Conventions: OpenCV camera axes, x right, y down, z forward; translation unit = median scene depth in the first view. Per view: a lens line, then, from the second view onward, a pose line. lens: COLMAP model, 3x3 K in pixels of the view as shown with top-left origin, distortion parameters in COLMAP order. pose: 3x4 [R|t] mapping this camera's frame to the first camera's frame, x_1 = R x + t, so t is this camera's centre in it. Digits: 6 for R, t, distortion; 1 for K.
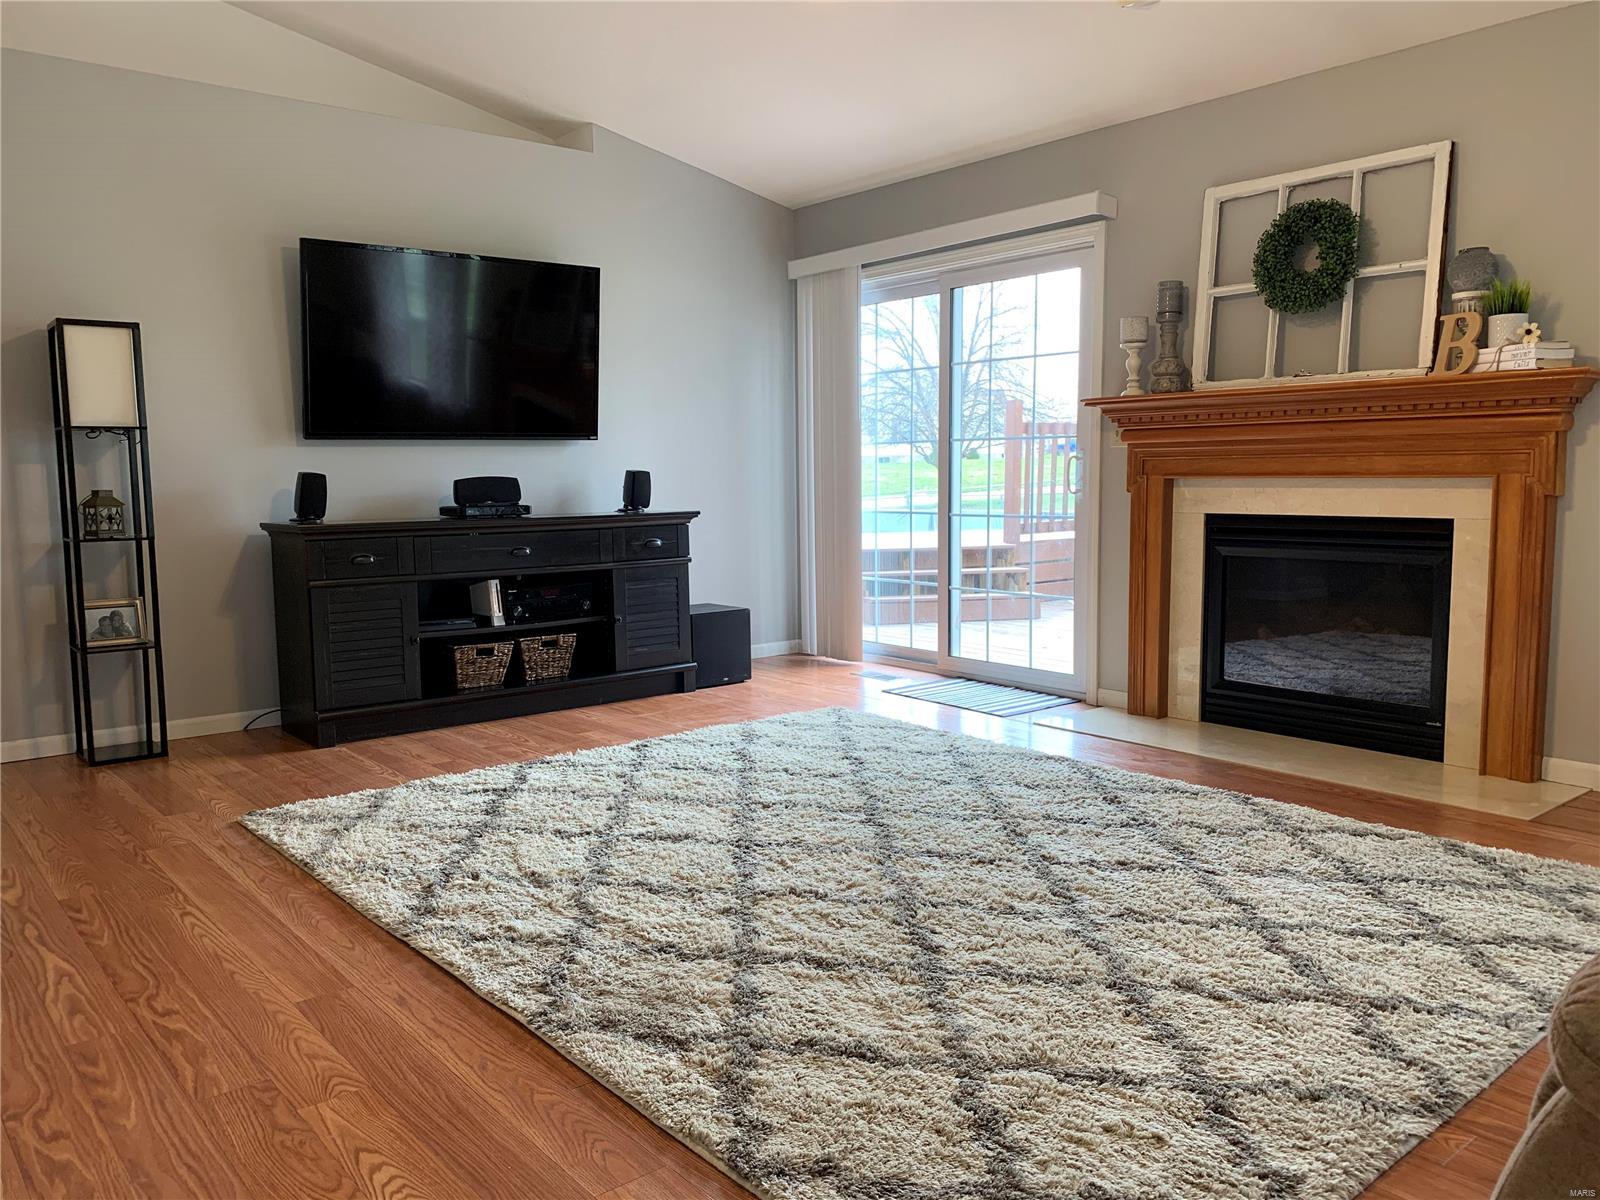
lens RADIAL K [[1212.0, 0, 790.1], [0, 1212.0, 601.2], [0, 0, 1]] dist [0.005622, 0.002263]
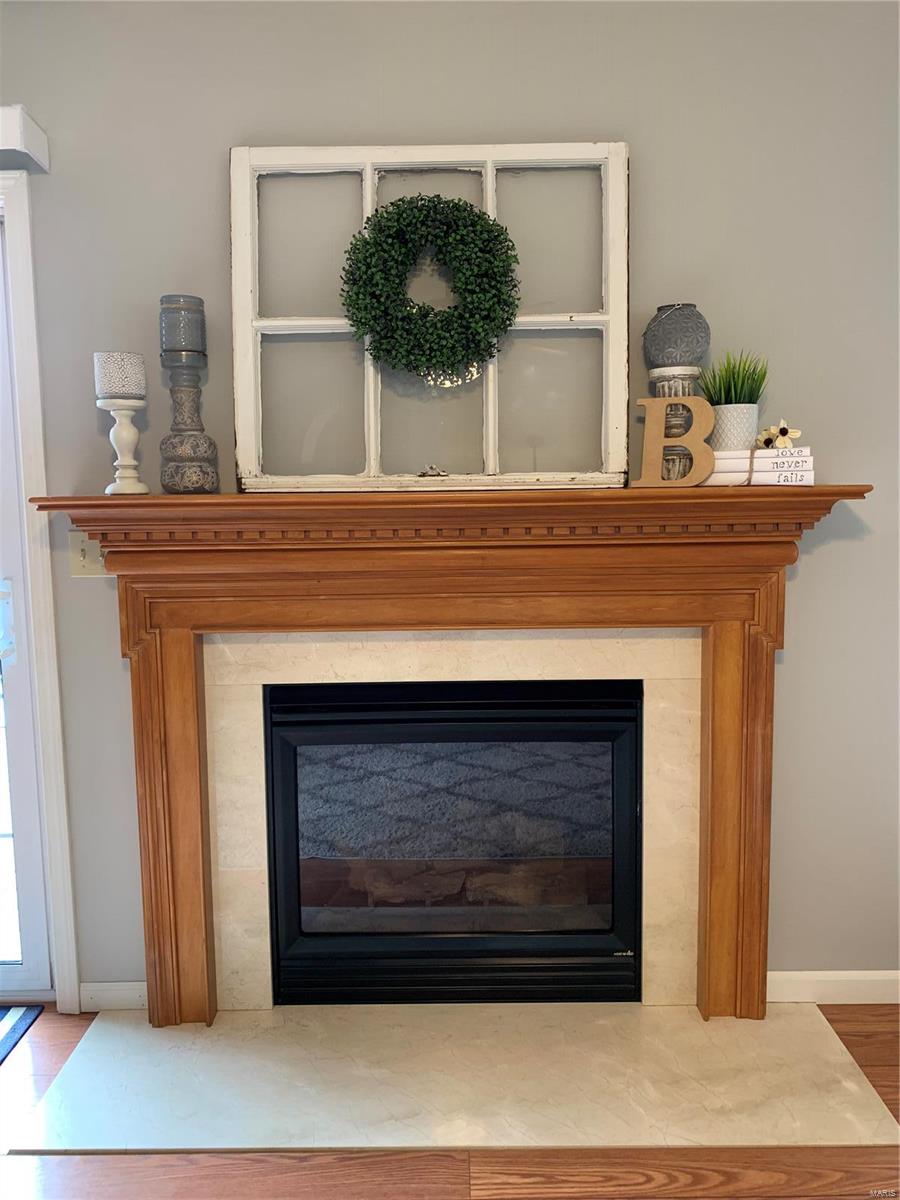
lens RADIAL K [[899.3, 0, 445.2], [0, 899.3, 593.8], [0, 0, 1]] dist [0.048565, -0.108155]
pose [[0.641095, -0.086749, 0.762543, 0.063874], [0.089872, 0.995241, 0.037664, -0.150539], [-0.762182, 0.044385, 0.645840, 0.742347]]
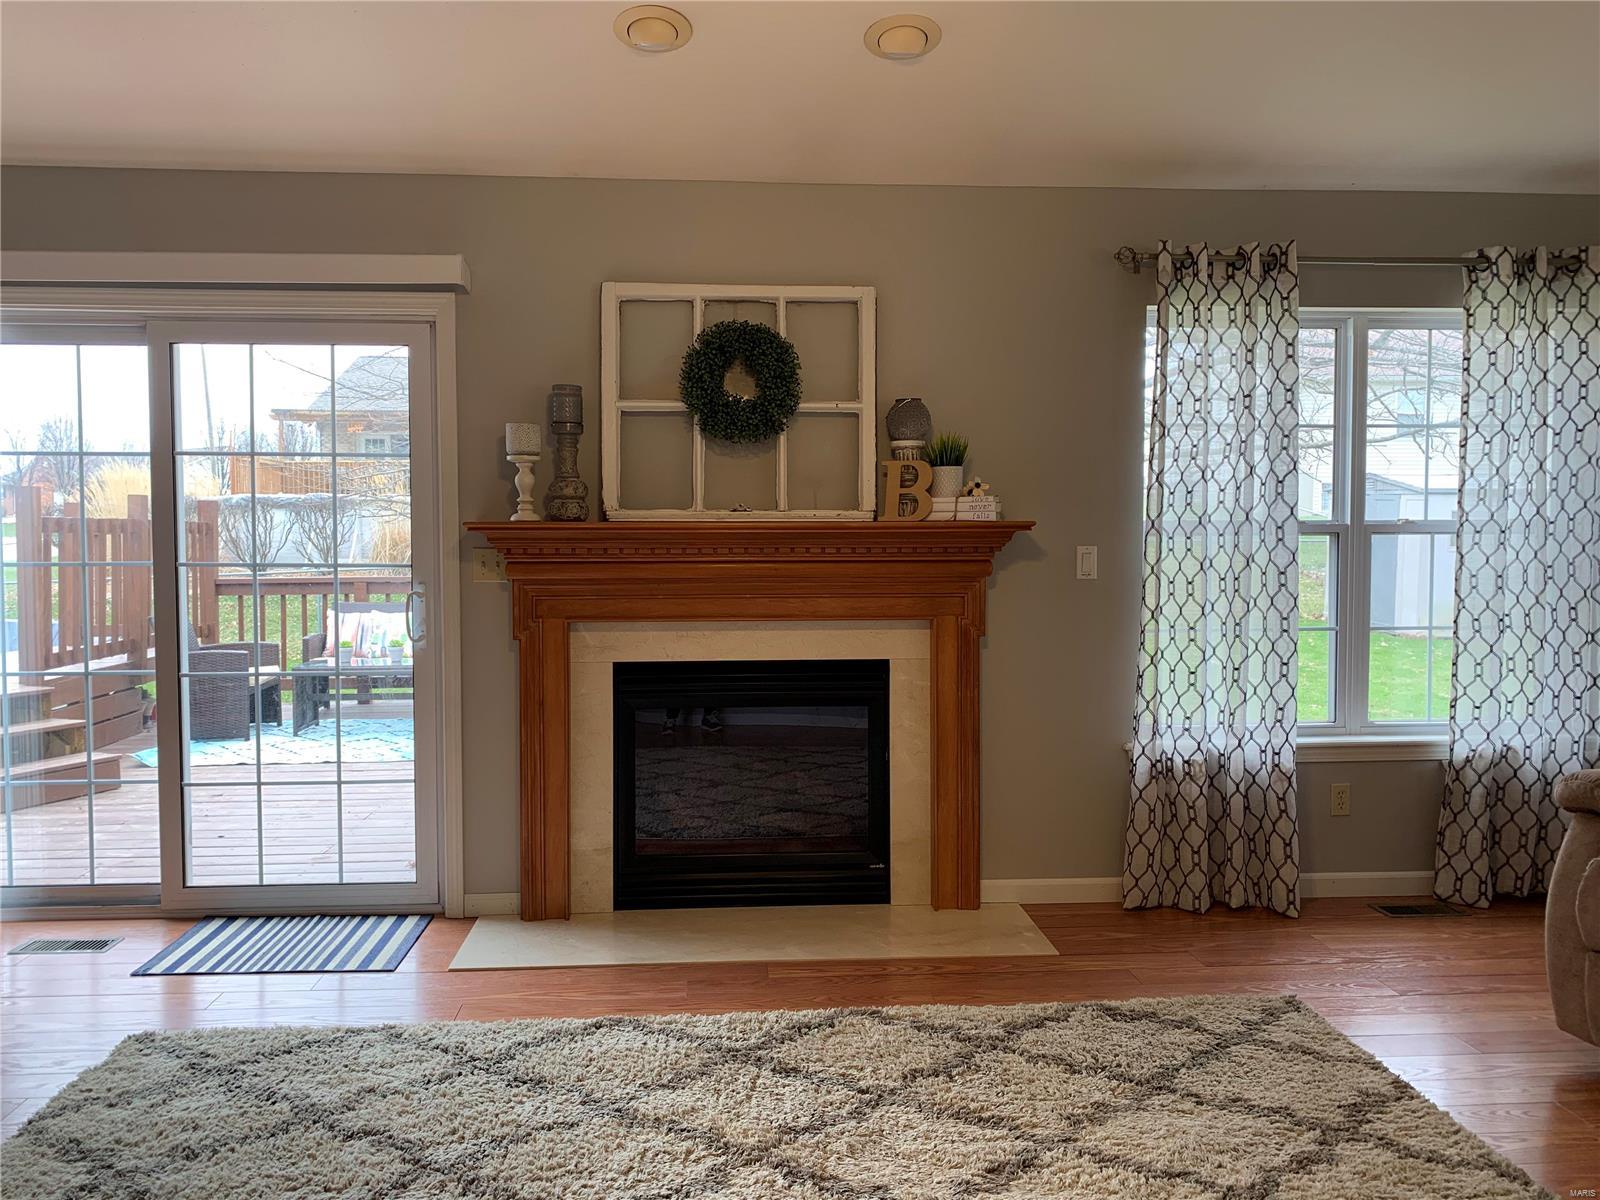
lens RADIAL K [[1205.3, 0, 790.2], [0, 1205.3, 597.4], [0, 0, 1]] dist [0.089605, -0.129833]
pose [[0.581343, -0.030158, 0.813100, -0.317027], [0.082943, 0.996304, -0.022349, -0.104287], [-0.809420, 0.080433, 0.581695, 0.480789]]
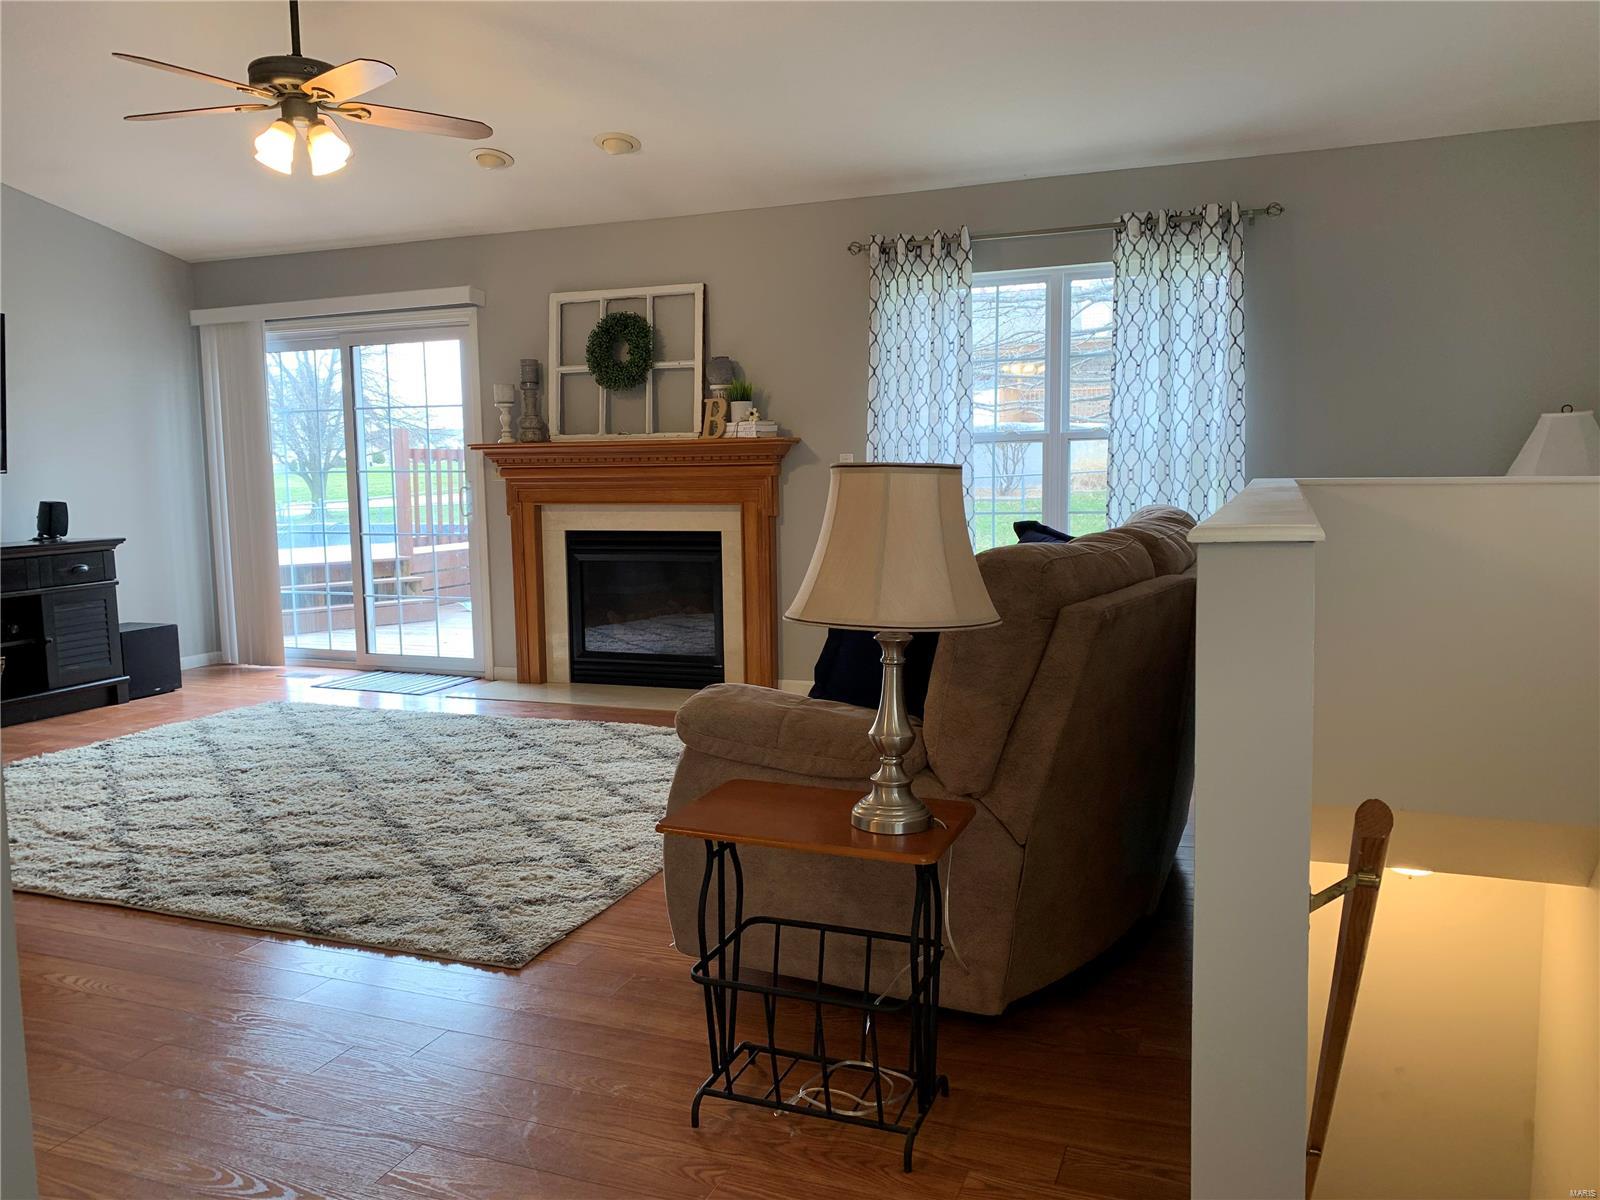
lens RADIAL K [[1199.1, 0, 792.8], [0, 1199.1, 614.0], [0, 0, 1]] dist [0.048565, -0.108155]
pose [[0.874211, -0.059122, 0.481934, -0.106936], [0.057122, 0.998189, 0.018838, 0.012238], [-0.482175, 0.011061, 0.876005, -0.361801]]
